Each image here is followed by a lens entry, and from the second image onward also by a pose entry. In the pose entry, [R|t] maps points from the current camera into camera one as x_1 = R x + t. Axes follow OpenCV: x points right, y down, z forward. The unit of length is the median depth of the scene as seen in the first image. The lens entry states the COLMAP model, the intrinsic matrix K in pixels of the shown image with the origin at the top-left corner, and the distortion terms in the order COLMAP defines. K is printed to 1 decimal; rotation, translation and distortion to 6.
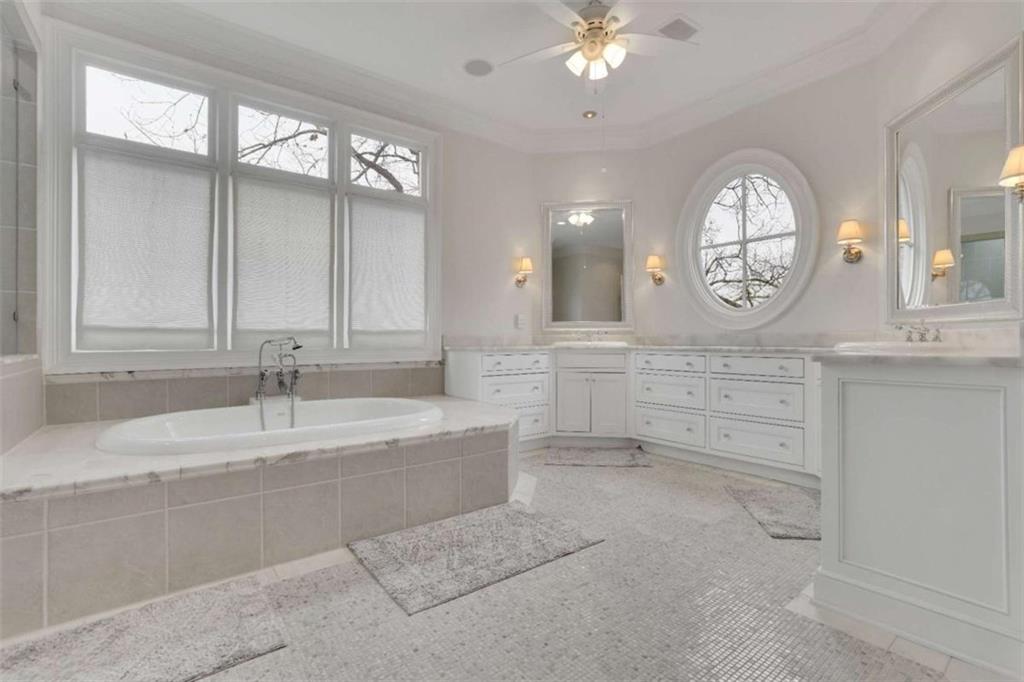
lens RADIAL K [[451.5, 0, 510.7], [0, 451.5, 342.0], [0, 0, 1]] dist [-0.031908, 0.008914]
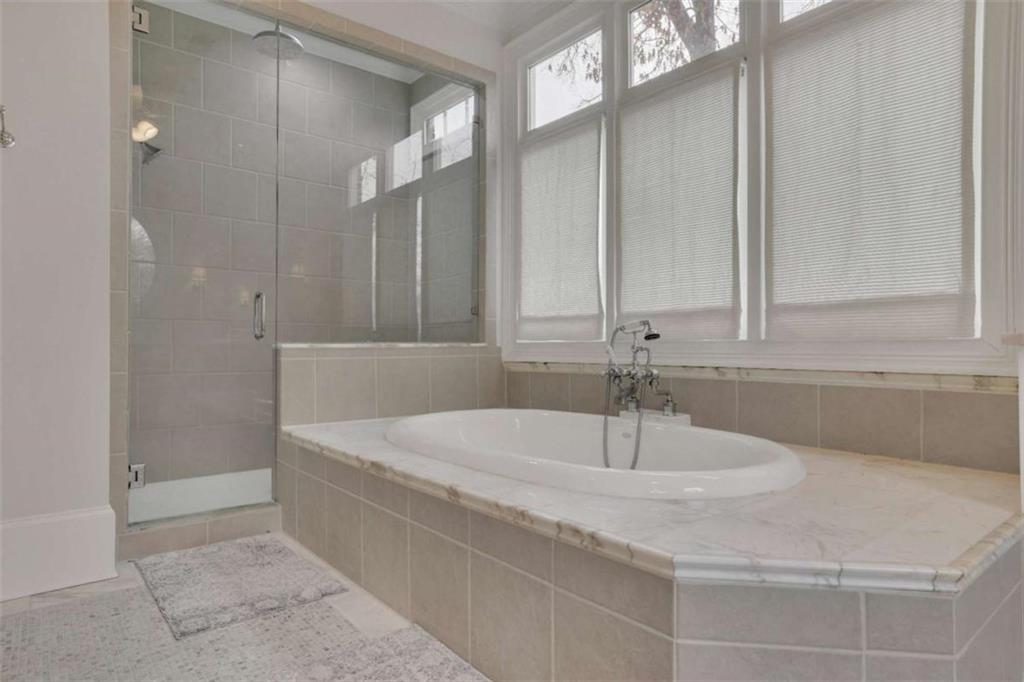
lens RADIAL K [[597.0, 0, 511.7], [0, 597.0, 337.7], [0, 0, 1]] dist [-0.003674, -0.000155]
pose [[0.027866, -0.012503, -0.999533, 0.405144], [-0.005476, 0.999905, -0.012660, 0.027810], [0.999597, 0.005826, 0.027795, 0.846404]]
